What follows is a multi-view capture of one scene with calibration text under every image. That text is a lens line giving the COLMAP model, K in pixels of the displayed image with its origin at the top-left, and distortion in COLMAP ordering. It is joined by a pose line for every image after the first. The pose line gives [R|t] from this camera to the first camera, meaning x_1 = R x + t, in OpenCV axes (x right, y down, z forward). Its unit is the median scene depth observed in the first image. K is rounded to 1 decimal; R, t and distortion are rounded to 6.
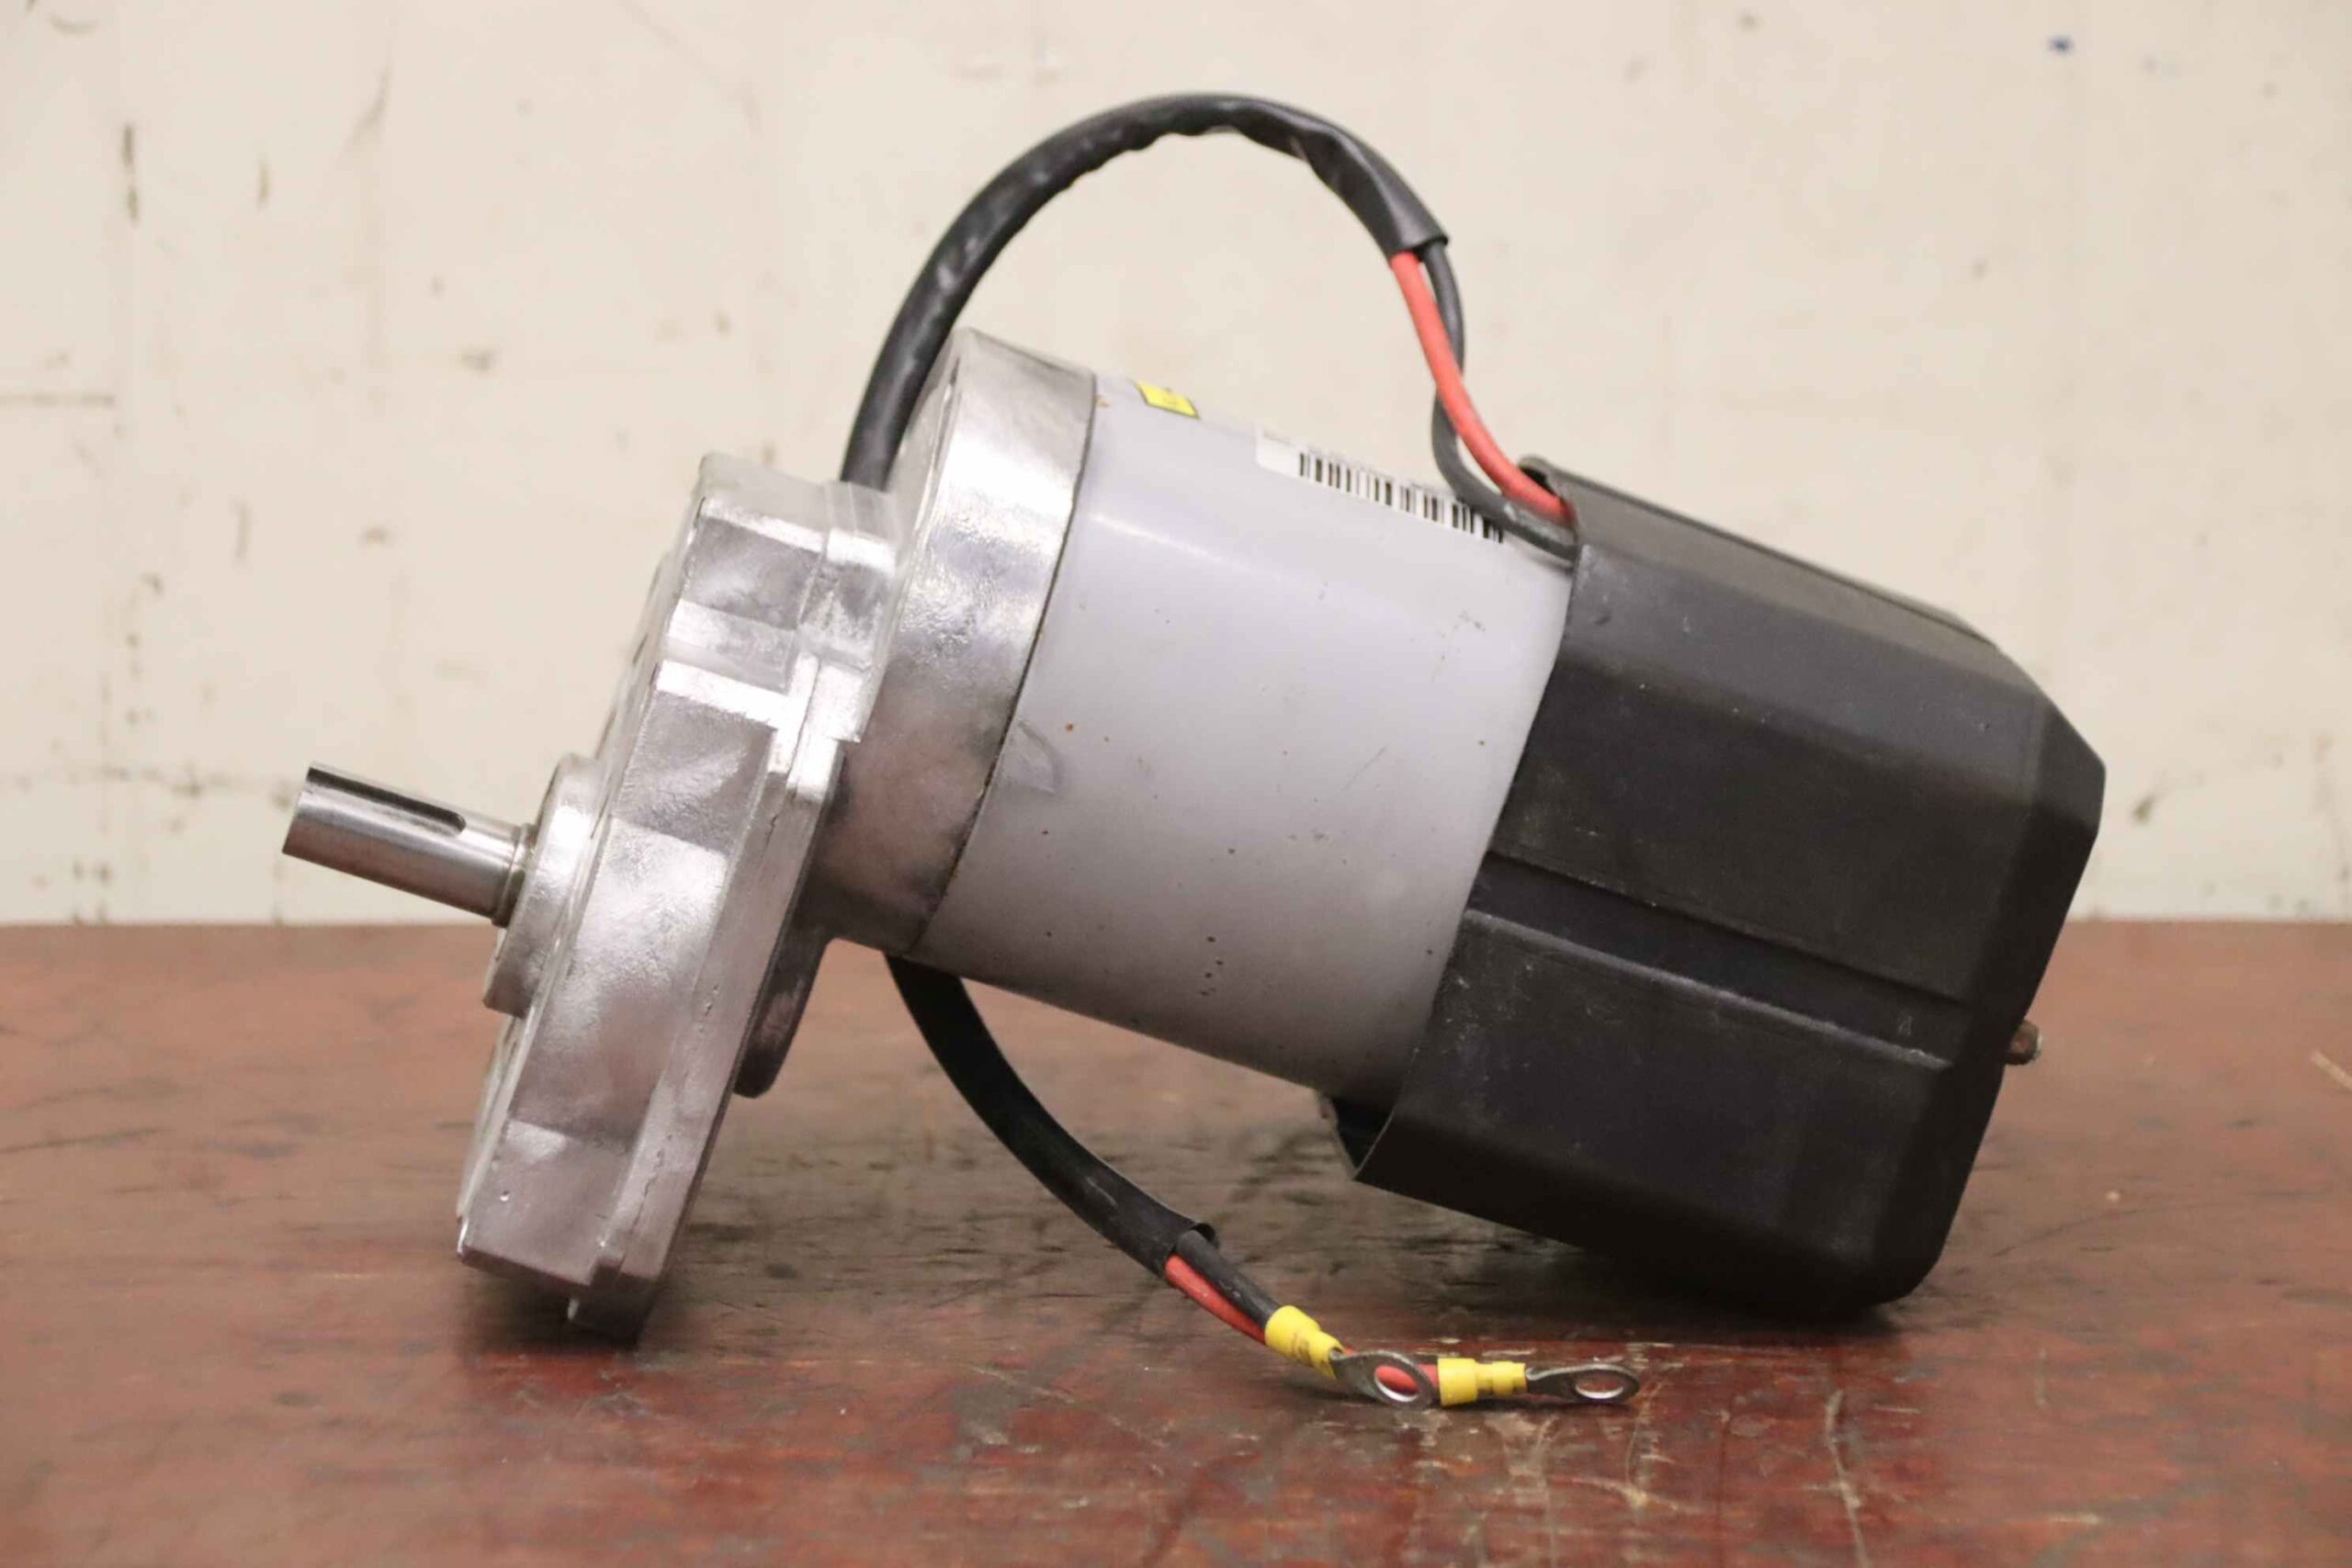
lens RADIAL K [[6568.0, 0, 1176.0], [0, 6568.0, 784.0], [0, 0, 1]] dist [0.519036, 0.899318]
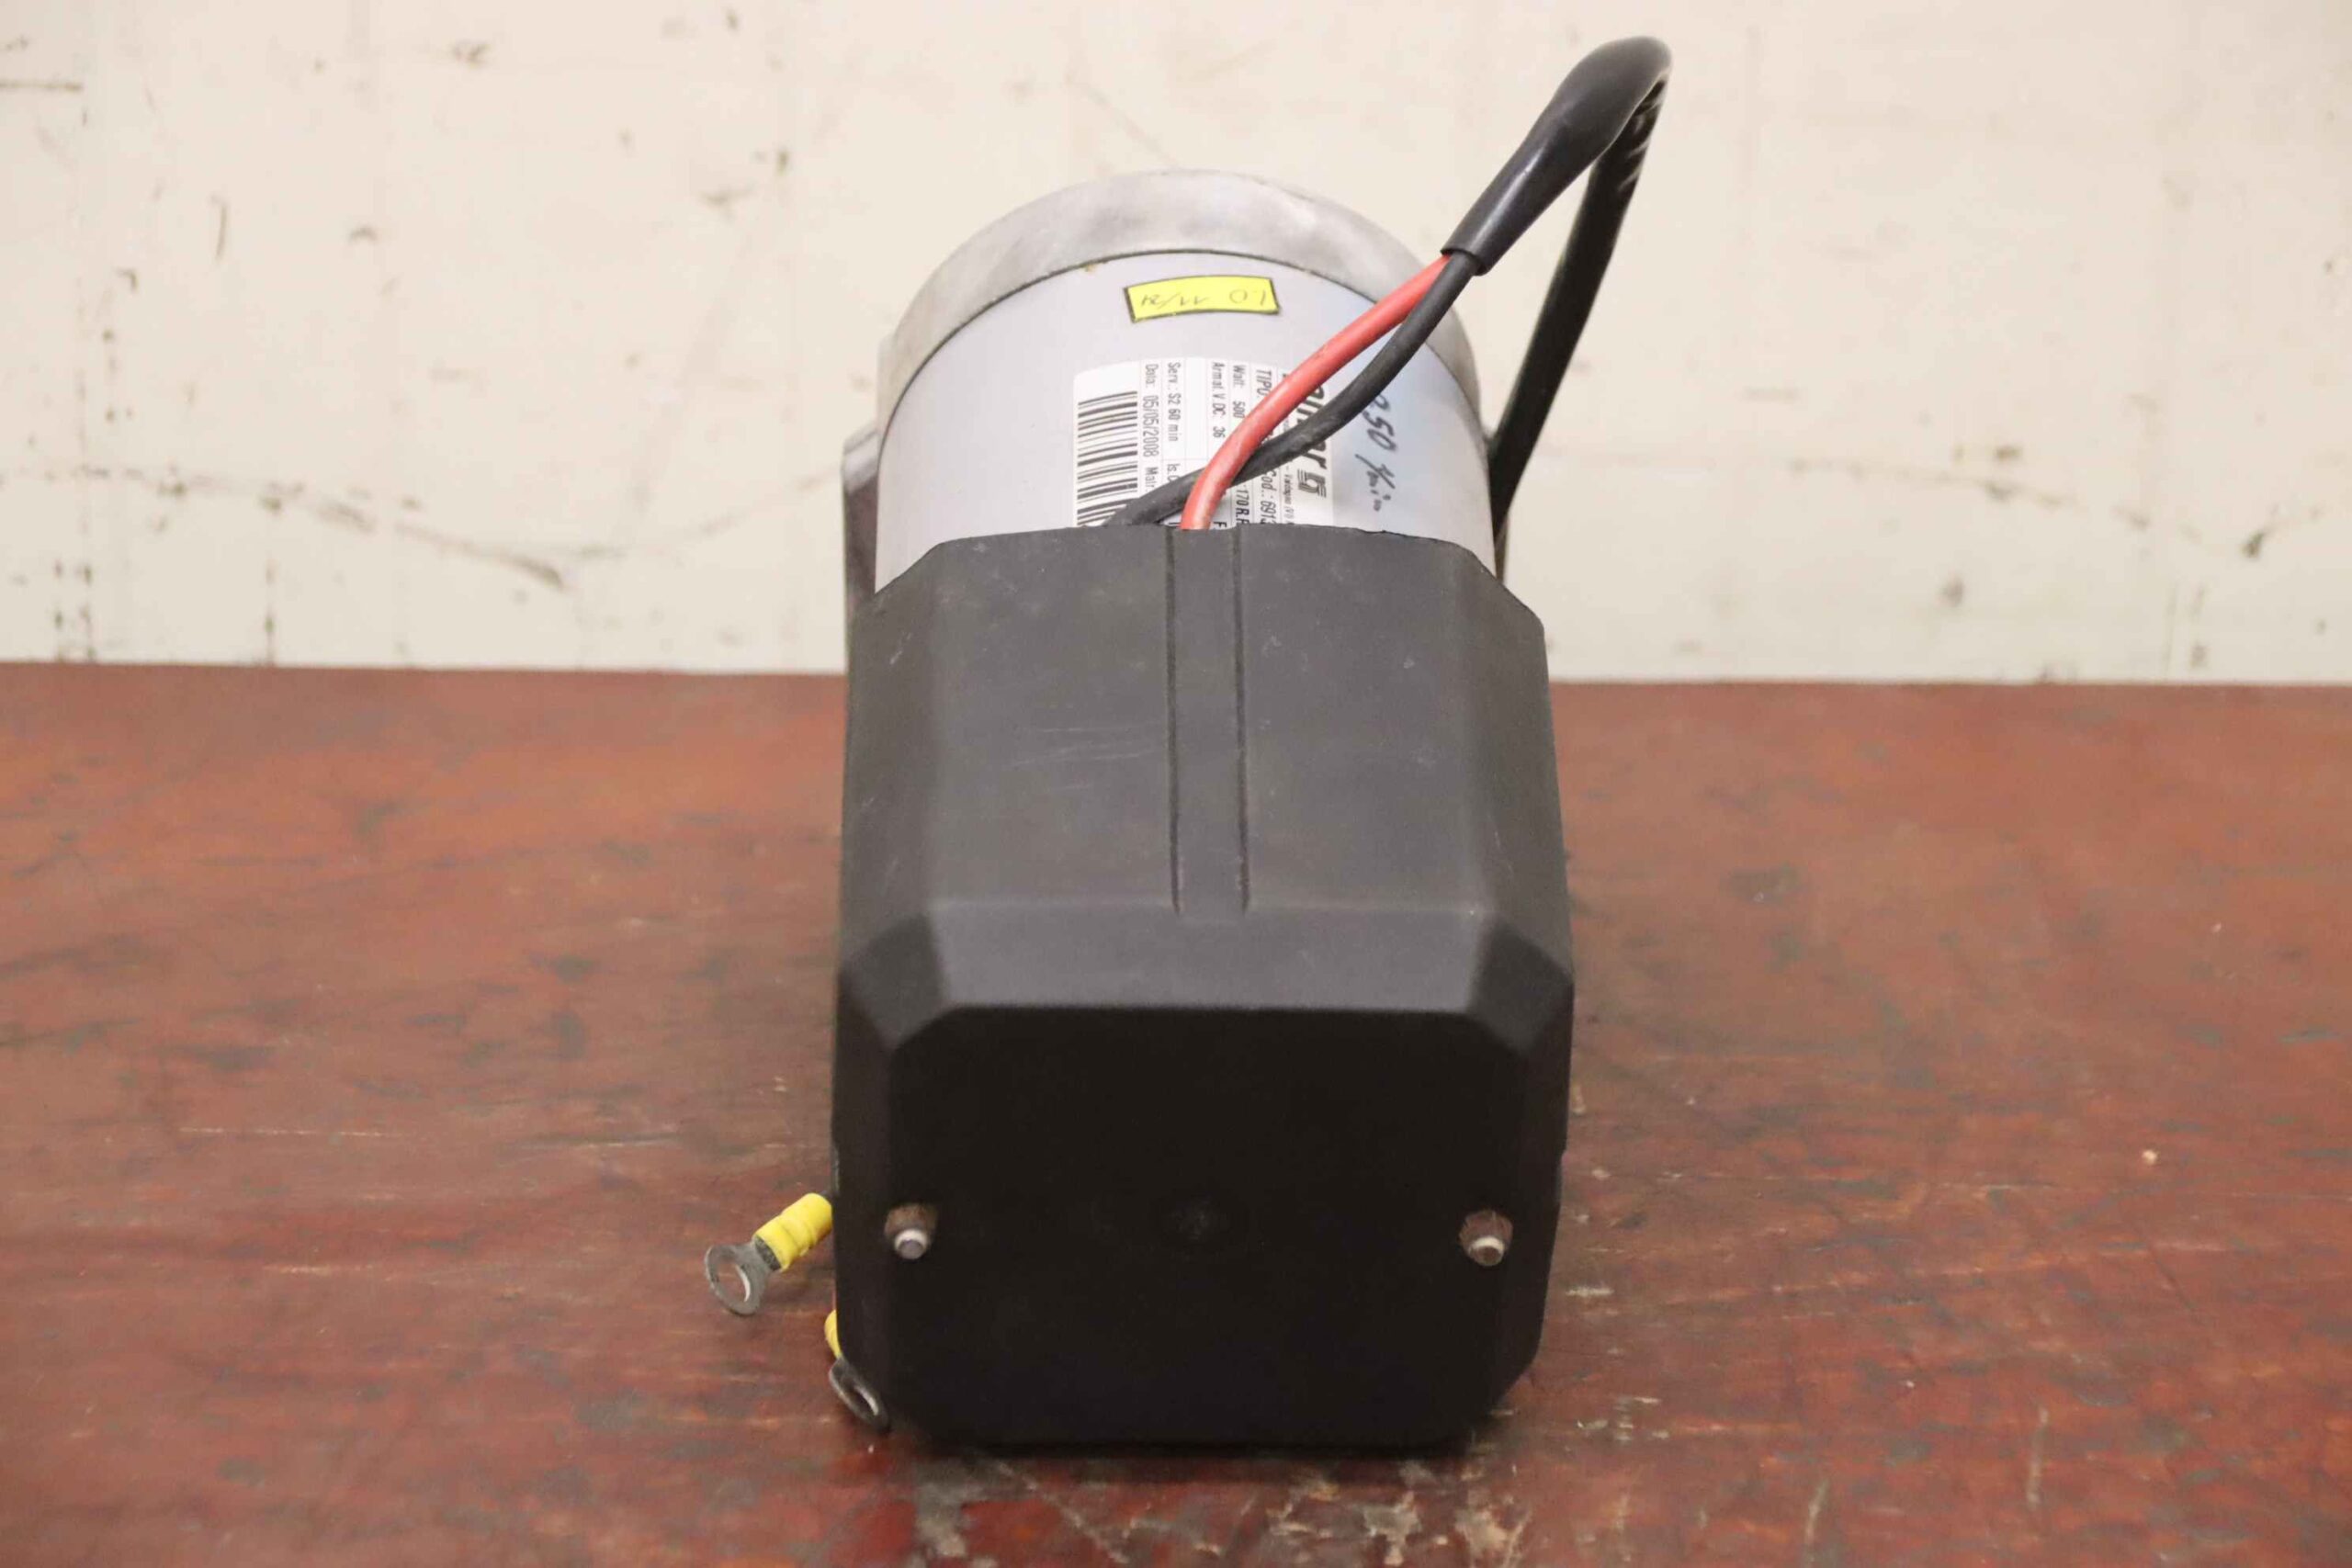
lens RADIAL K [[7294.1, 0, 1176.0], [0, 7294.1, 784.0], [0, 0, 1]] dist [0.643373, 1.430606]
pose [[0.999242, 0.017715, -0.034676, 0.036141], [-0.010343, 0.979283, 0.202232, -0.200942], [0.037541, -0.201720, 0.978724, -0.035514]]
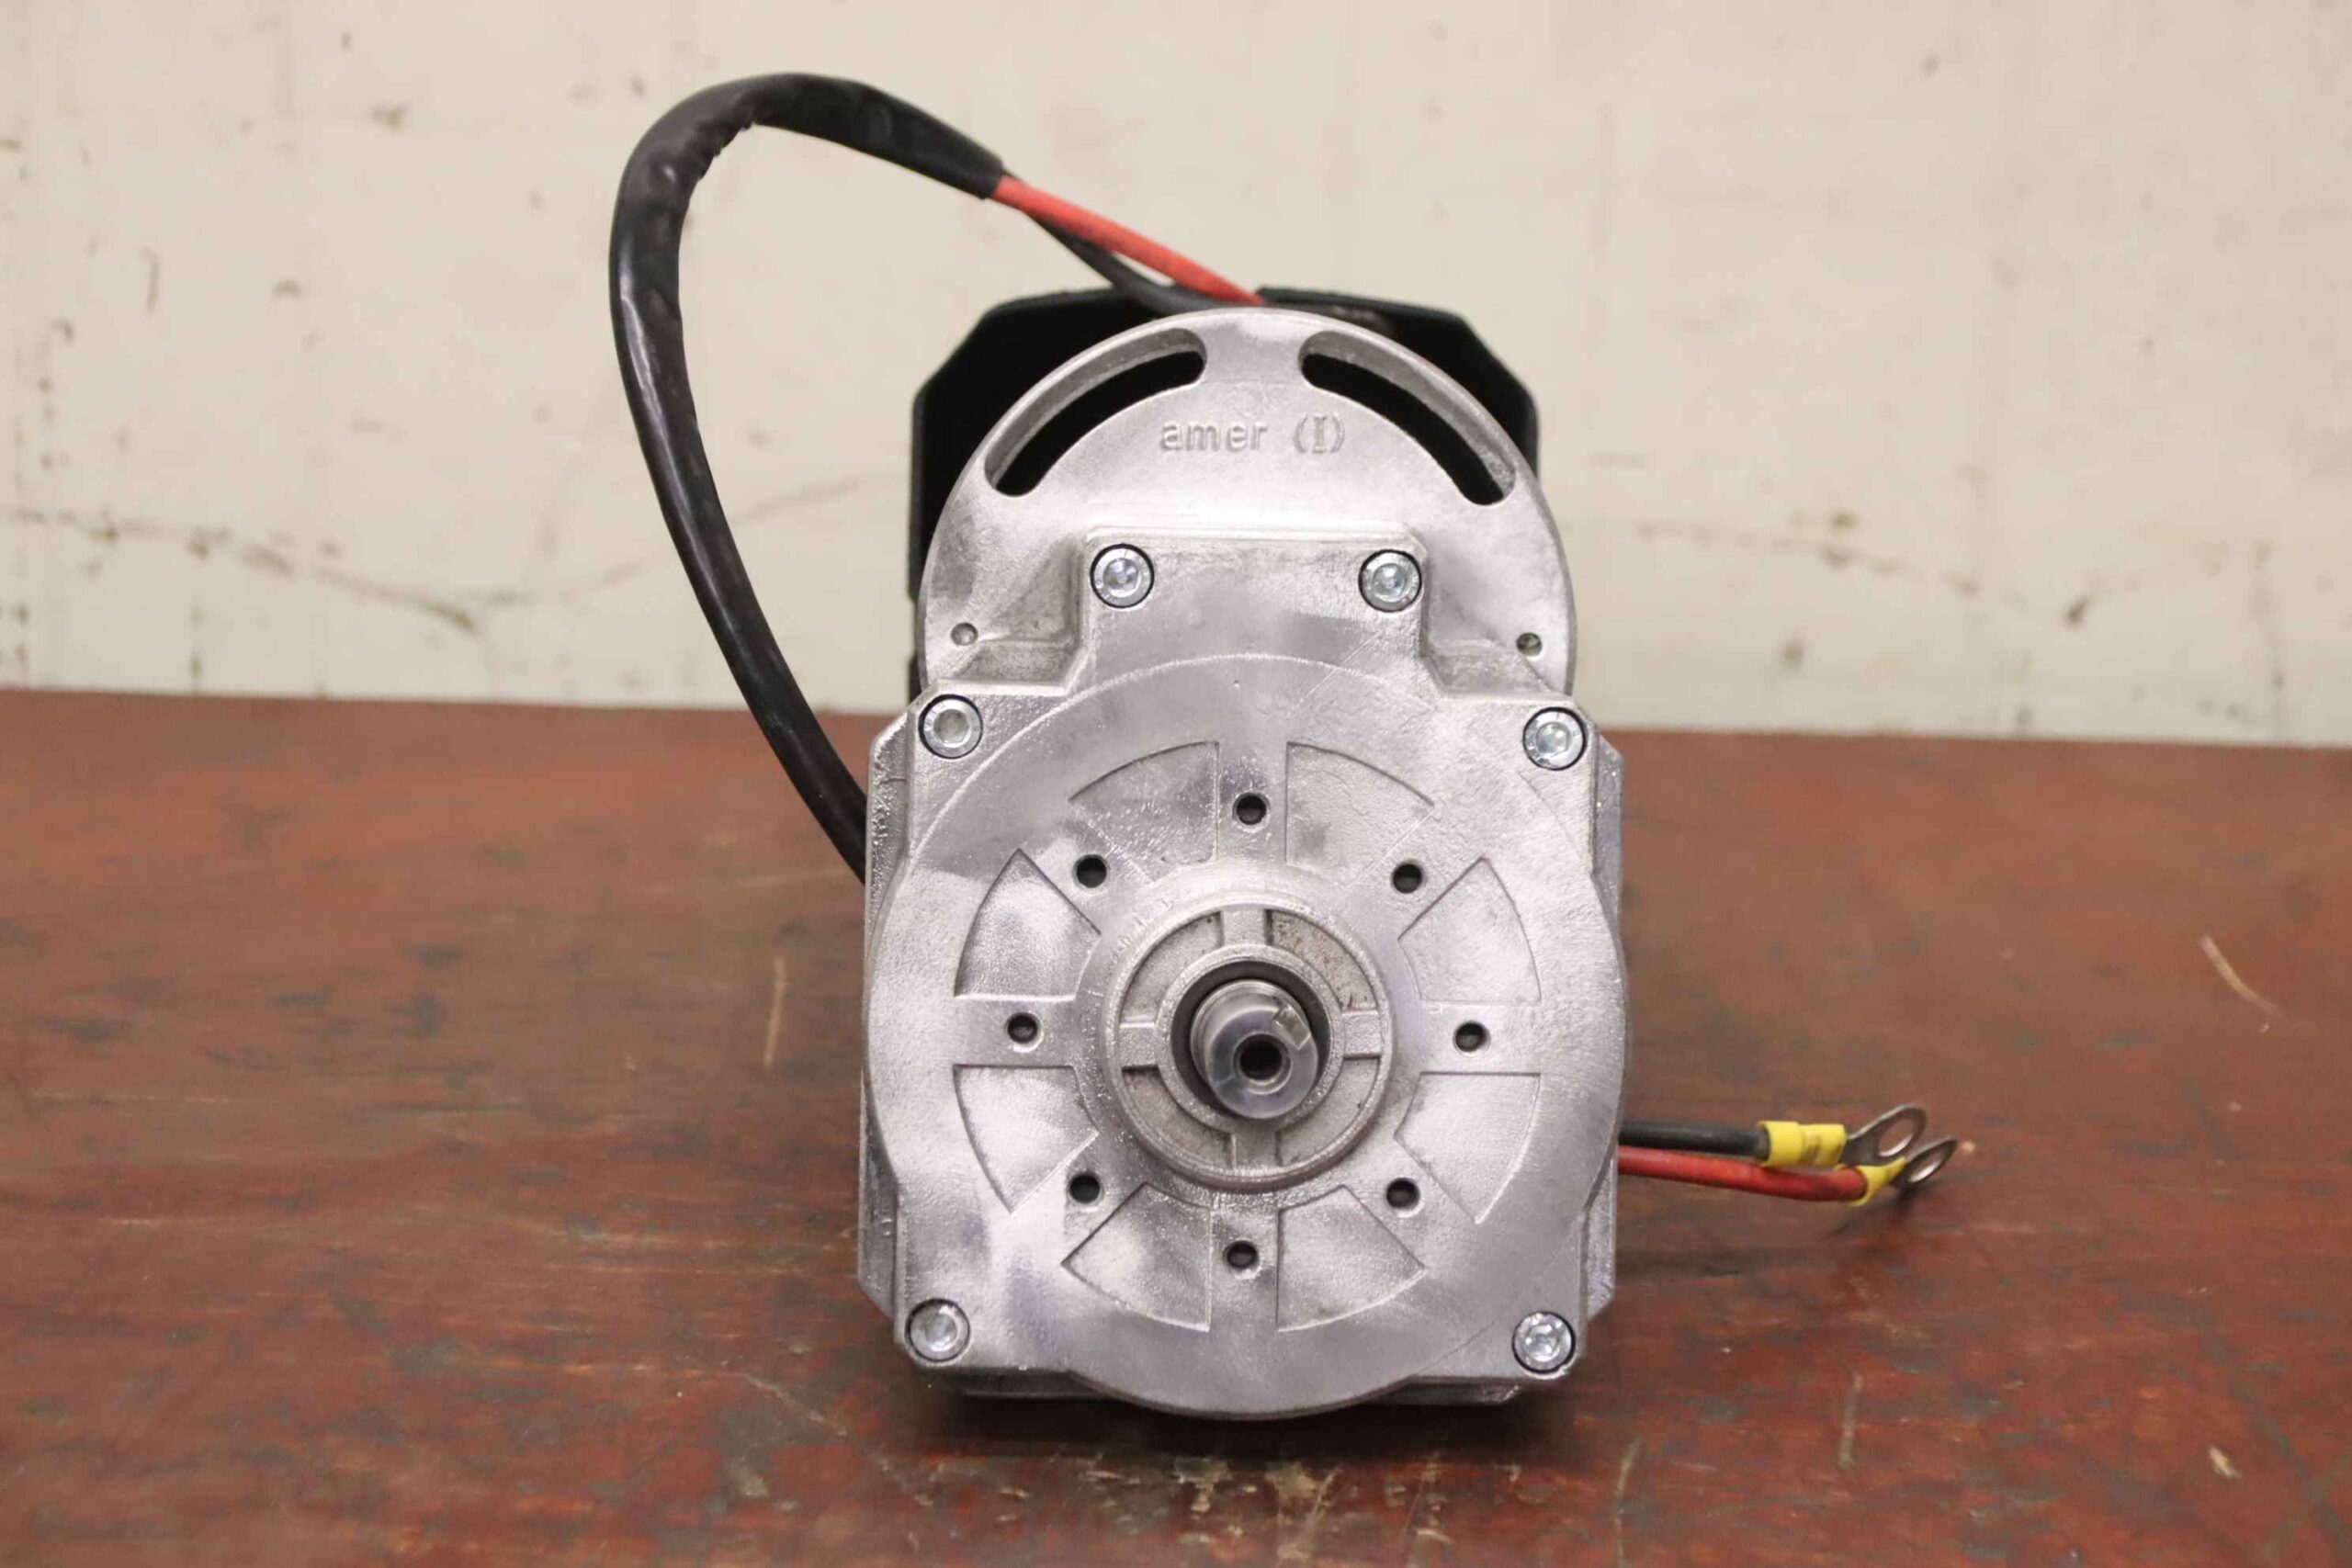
lens RADIAL K [[5902.5, 0, 1176.0], [0, 5902.5, 784.0], [0, 0, 1]] dist [0.485063, -0.637834]
pose [[0.998641, 0.030667, -0.042136, 0.058910], [-0.024071, 0.988546, 0.148987, -0.116472], [0.046223, -0.147770, 0.987941, 0.135270]]
